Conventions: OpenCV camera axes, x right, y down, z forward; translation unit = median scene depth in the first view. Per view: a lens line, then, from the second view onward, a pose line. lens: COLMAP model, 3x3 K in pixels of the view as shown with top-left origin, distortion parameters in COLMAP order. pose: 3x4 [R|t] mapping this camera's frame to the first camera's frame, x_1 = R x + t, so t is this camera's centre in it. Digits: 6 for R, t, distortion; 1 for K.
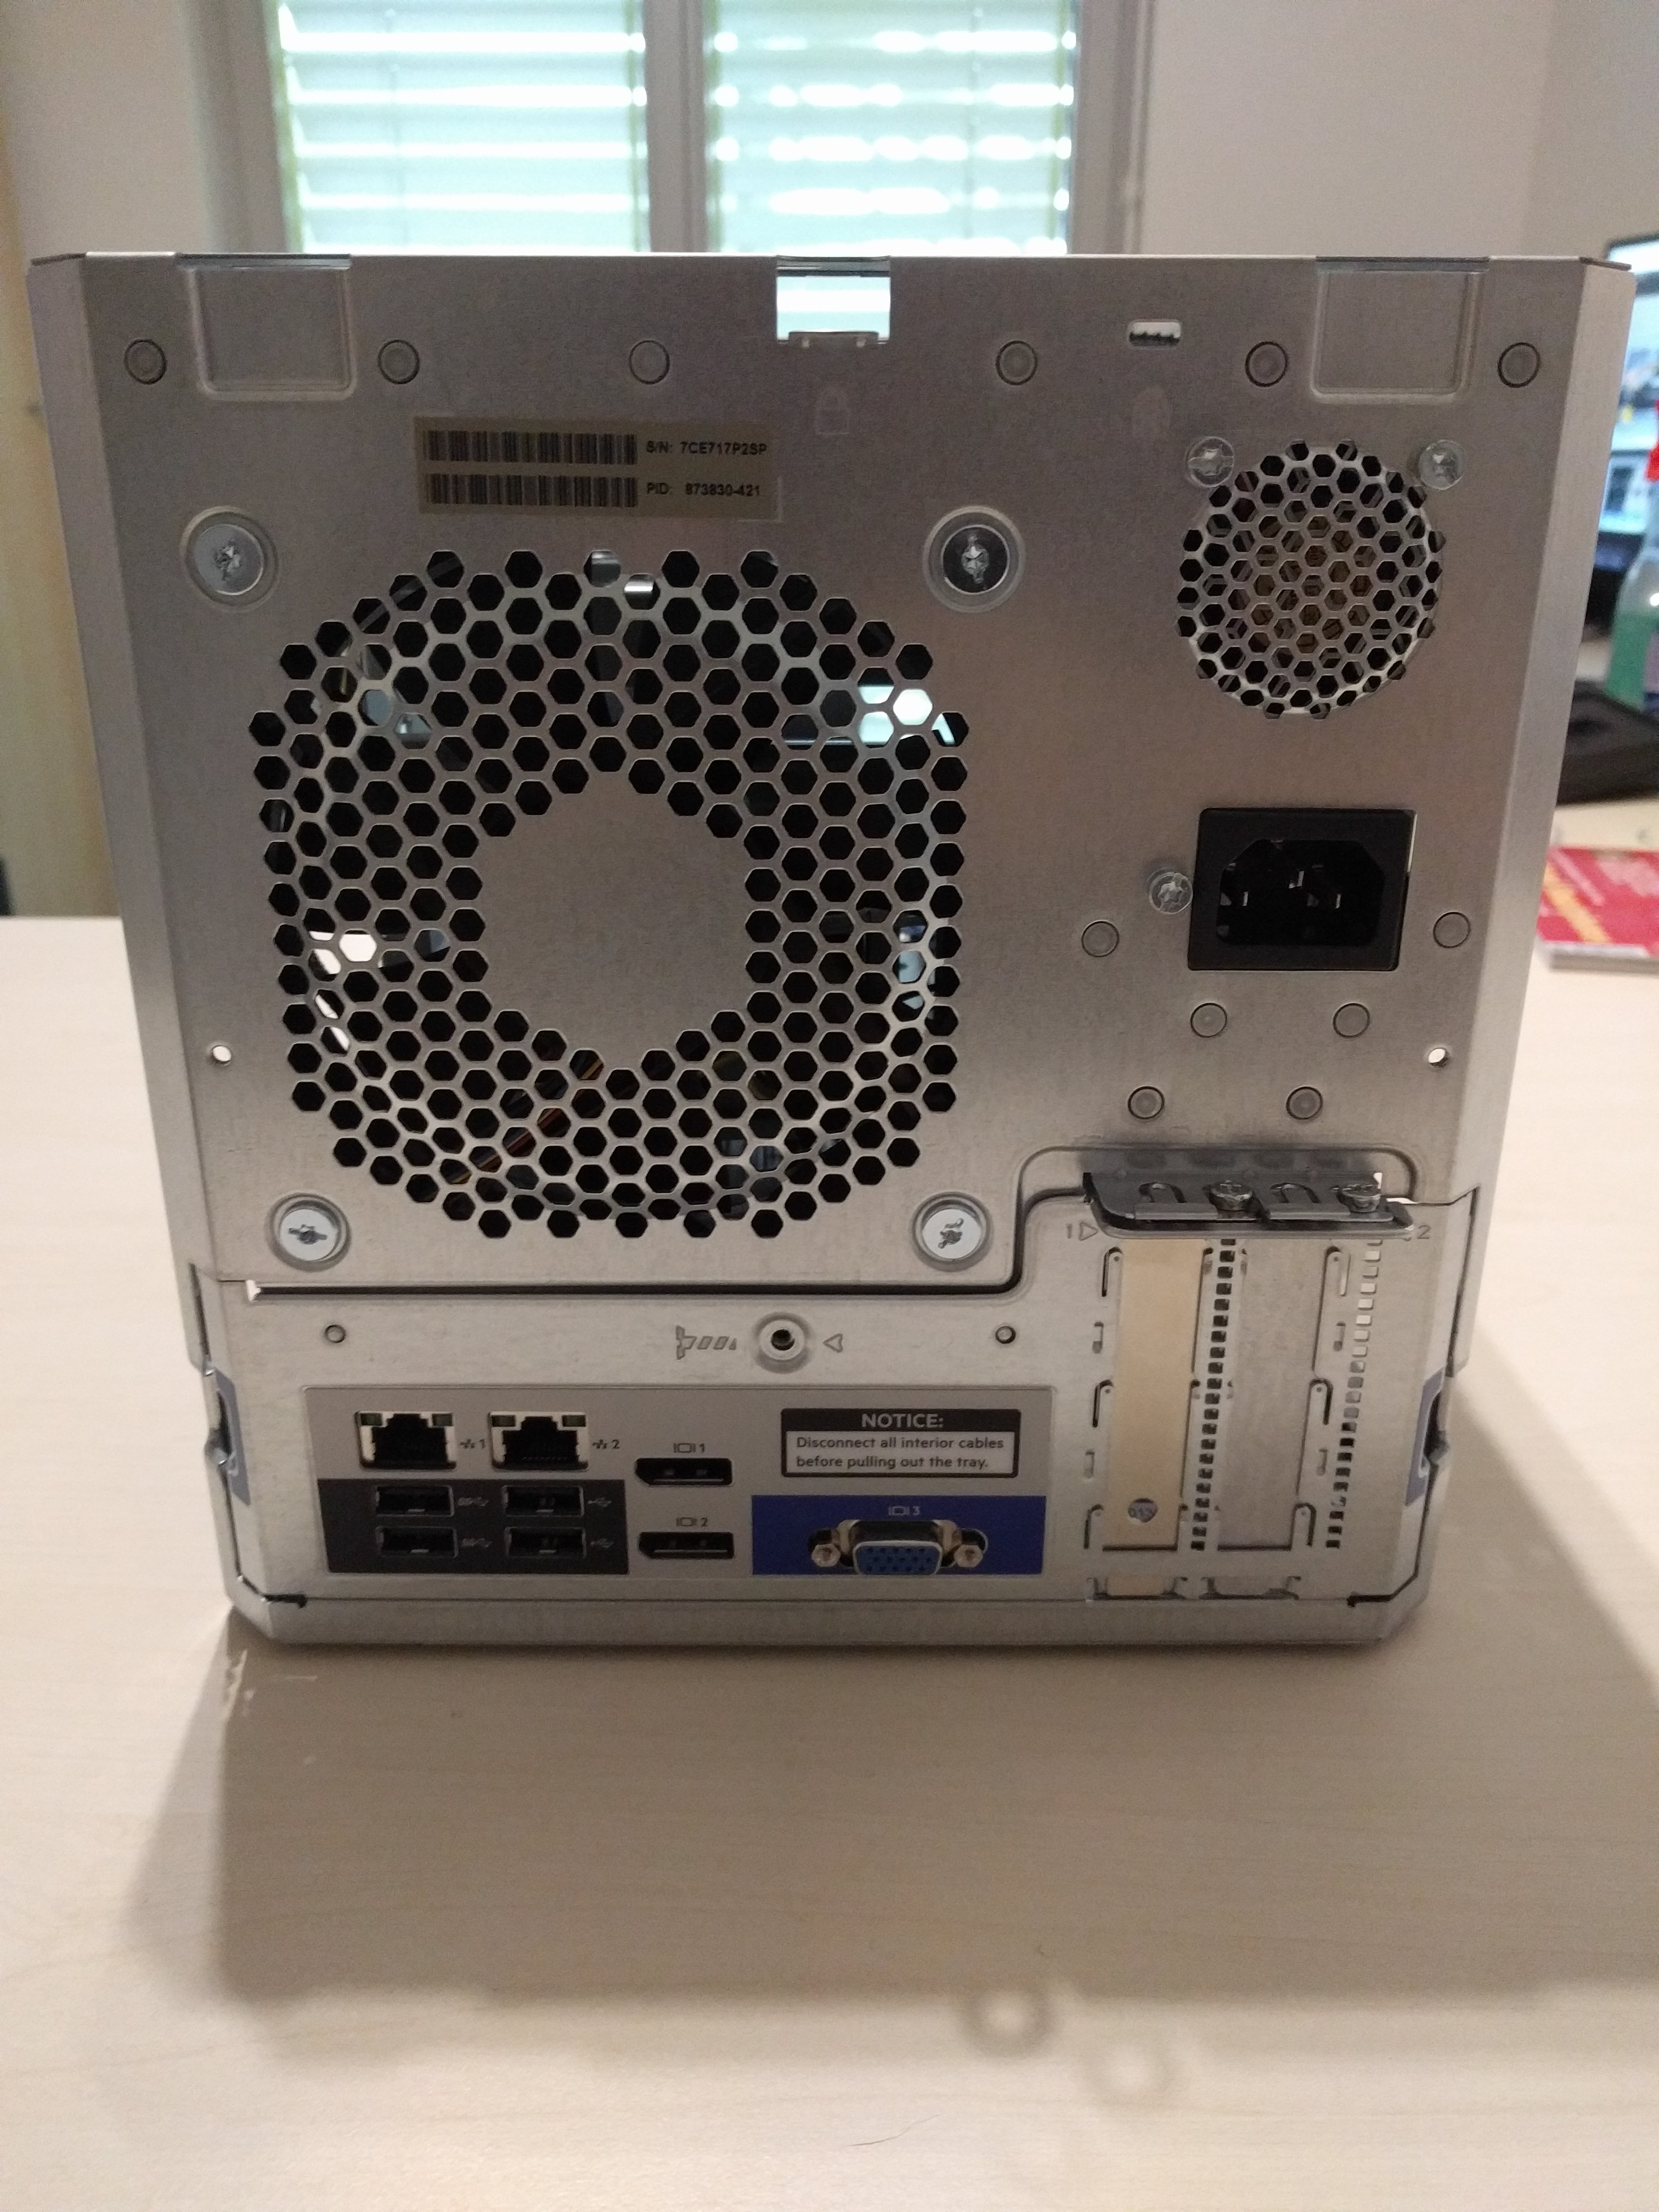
lens RADIAL K [[1712.2, 0, 825.2], [0, 1712.2, 1101.4], [0, 0, 1]] dist [-0.006722, 0.019480]
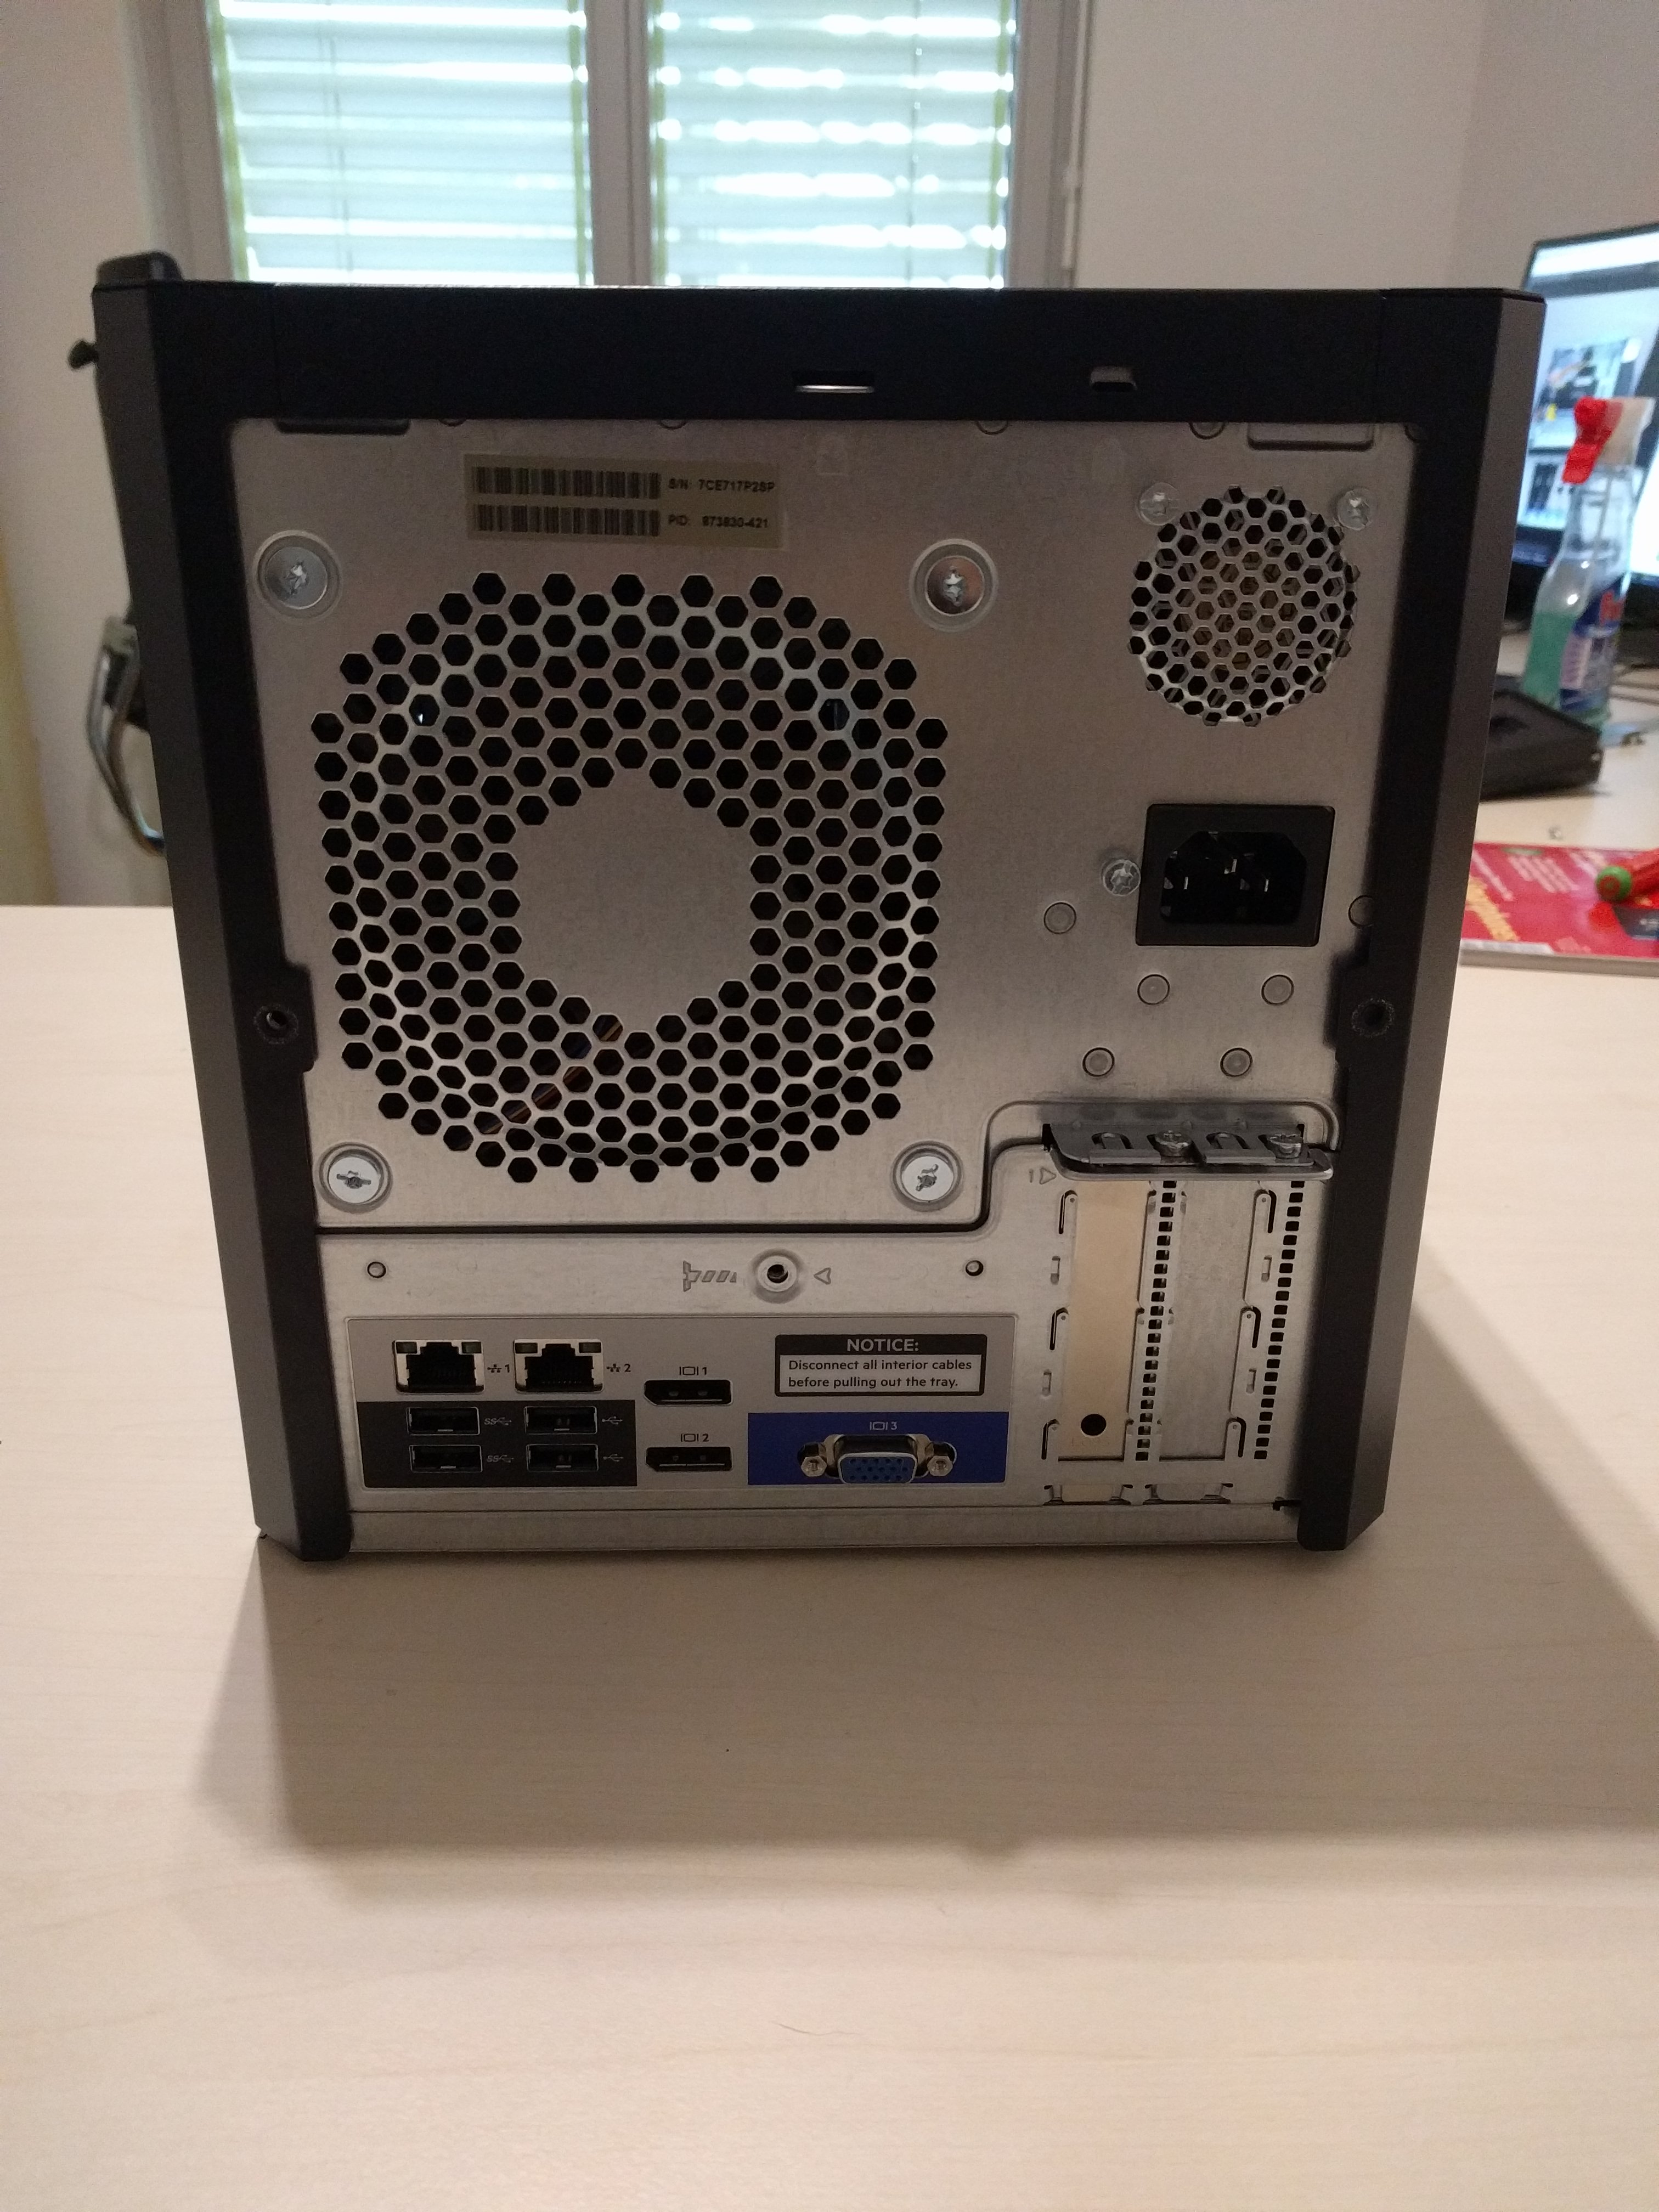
lens RADIAL K [[1712.2, 0, 826.3], [0, 1712.2, 1113.7], [0, 0, 1]] dist [-0.006722, 0.019480]
pose [[0.999293, 0.000217, 0.037591, -0.038247], [-0.000862, 0.999853, 0.017144, 0.016061], [-0.037582, -0.017165, 0.999146, -0.136865]]
